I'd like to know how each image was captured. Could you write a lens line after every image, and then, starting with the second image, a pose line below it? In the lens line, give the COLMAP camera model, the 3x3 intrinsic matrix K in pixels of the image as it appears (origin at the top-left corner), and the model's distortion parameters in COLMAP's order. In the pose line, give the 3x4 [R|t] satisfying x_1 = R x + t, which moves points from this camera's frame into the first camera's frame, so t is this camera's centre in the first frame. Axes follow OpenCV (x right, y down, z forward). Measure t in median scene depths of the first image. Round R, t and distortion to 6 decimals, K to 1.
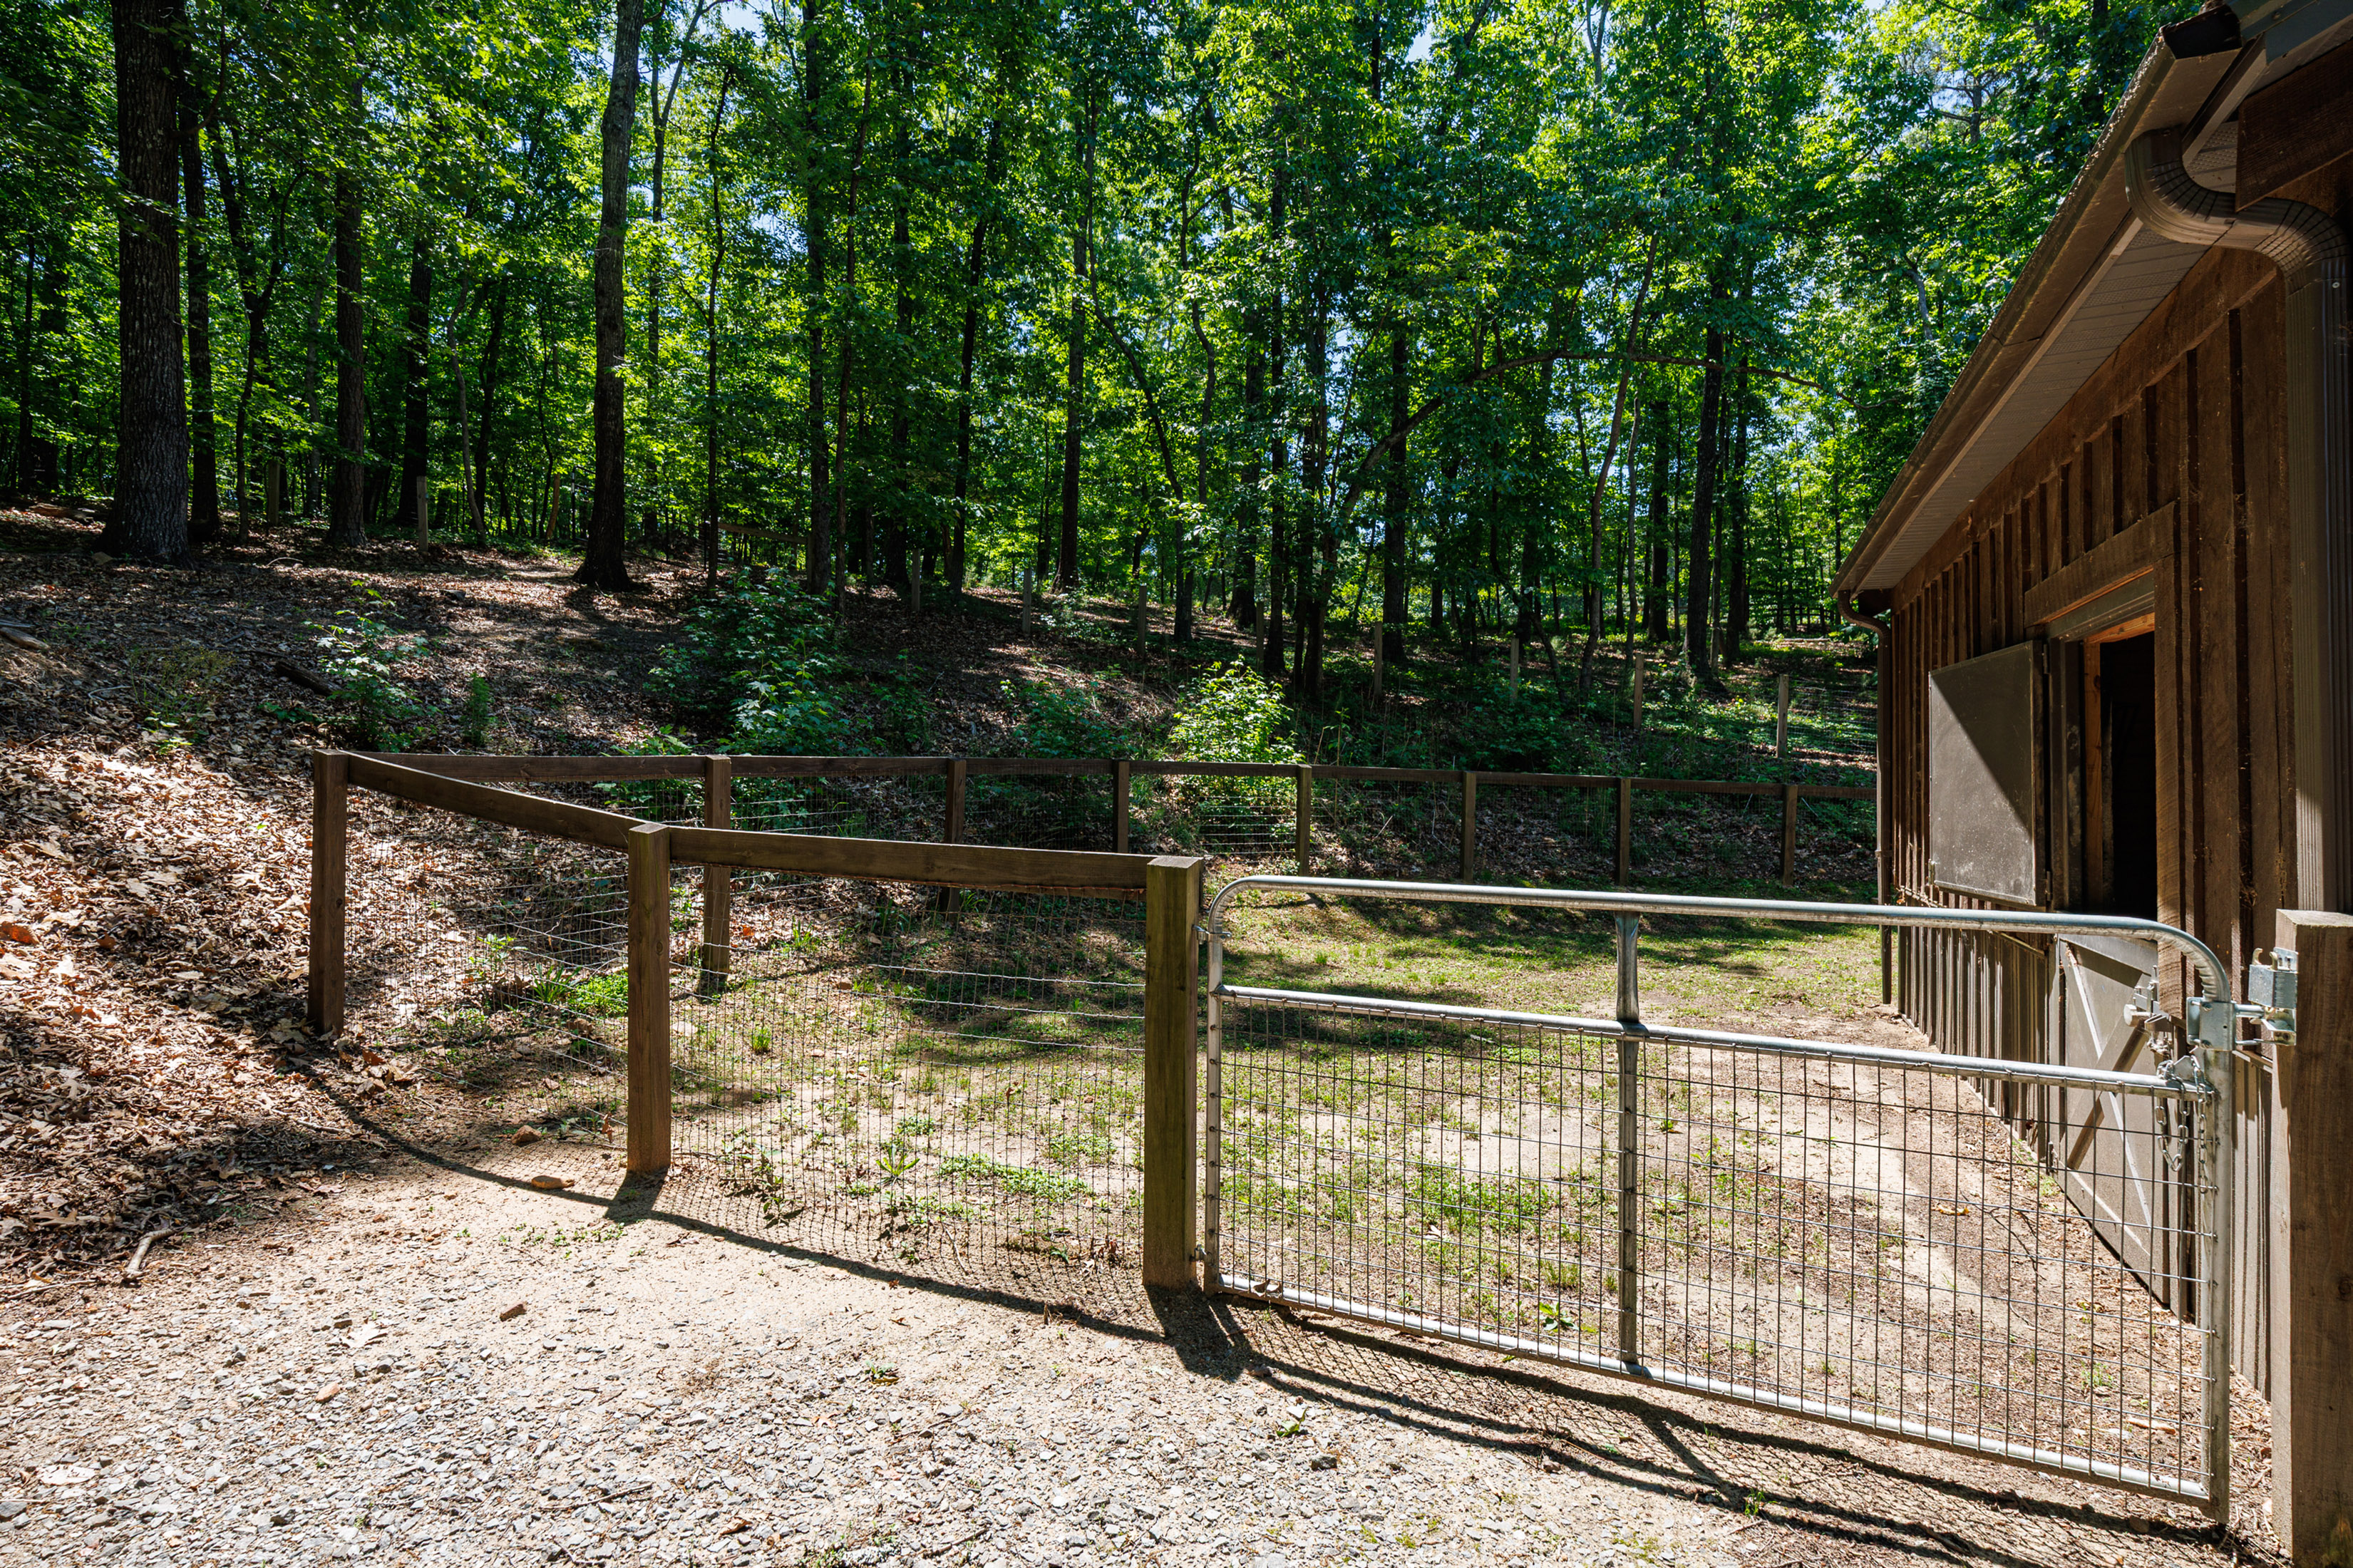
lens RADIAL K [[1087.0, 0, 1176.5], [0, 1087.0, 784.0], [0, 0, 1]] dist [-0.012458, 0.000549]
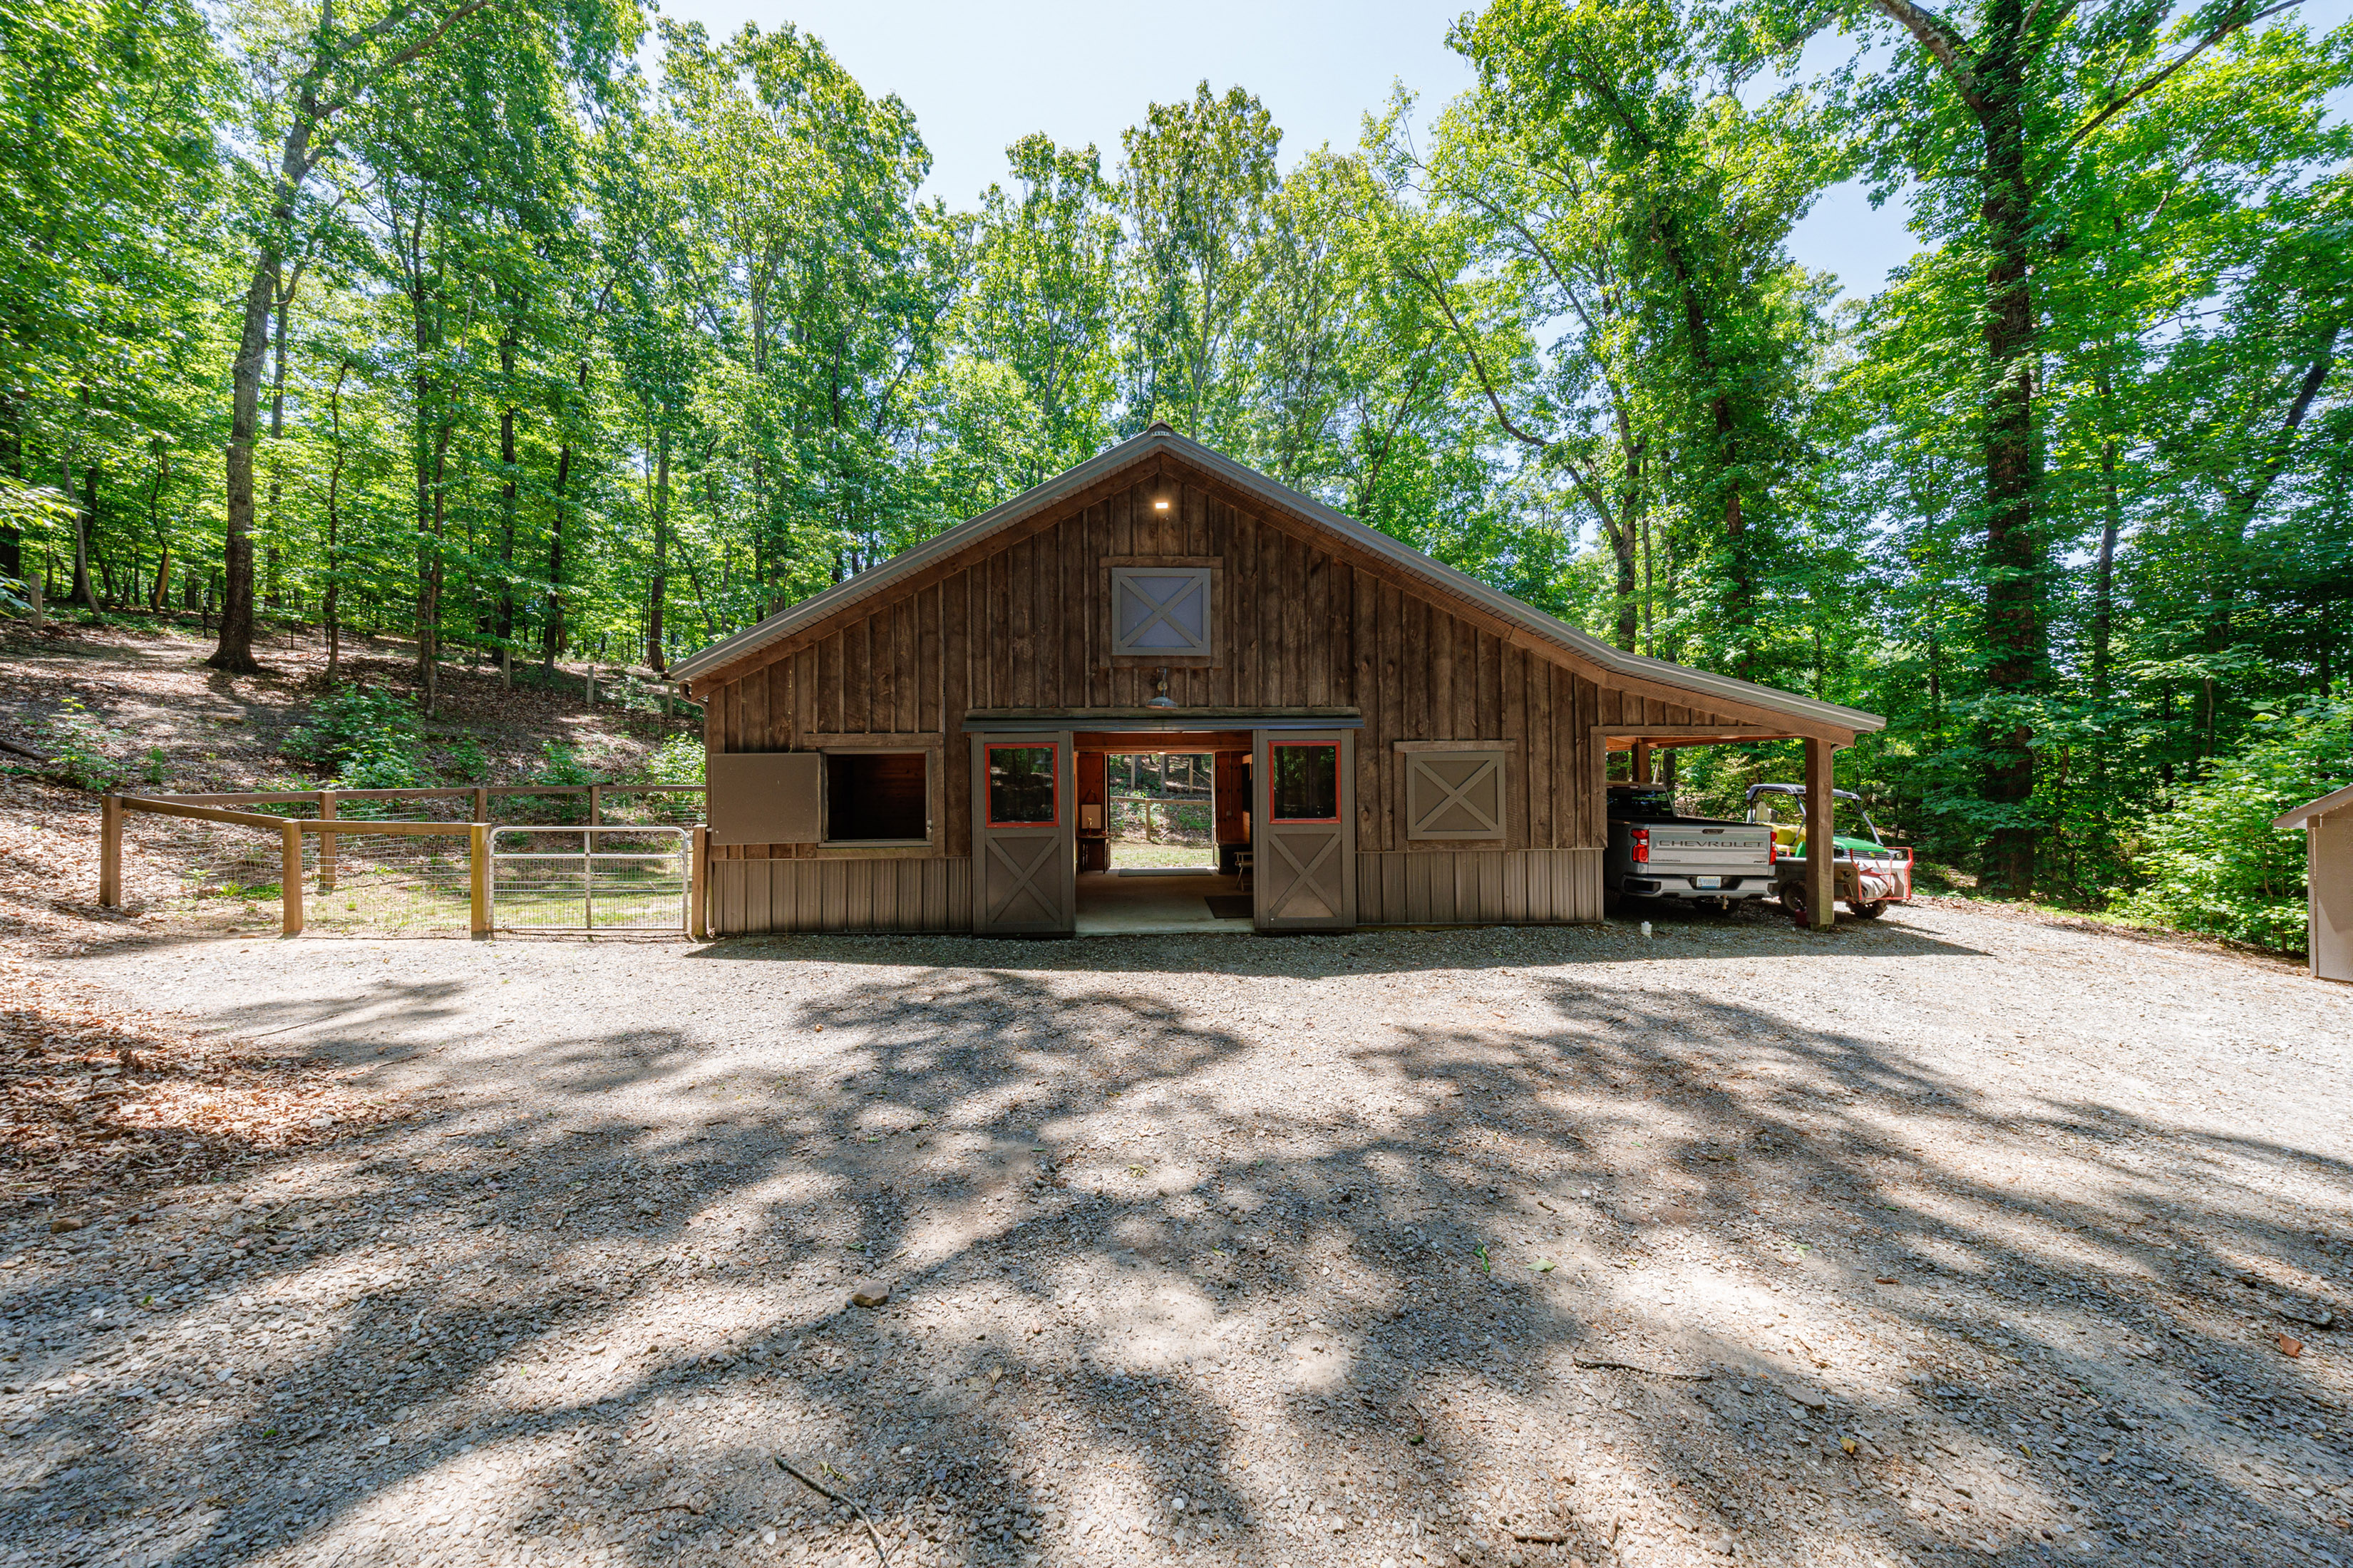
lens RADIAL K [[772.9, 0, 1176.5], [0, 772.9, 784.0], [0, 0, 1]] dist [0.000178, 0.000003]
pose [[0.916127, -0.008817, 0.400791, 0.262301], [0.012303, 0.999906, -0.006124, -0.005062], [-0.400699, 0.010541, 0.916149, -0.566806]]
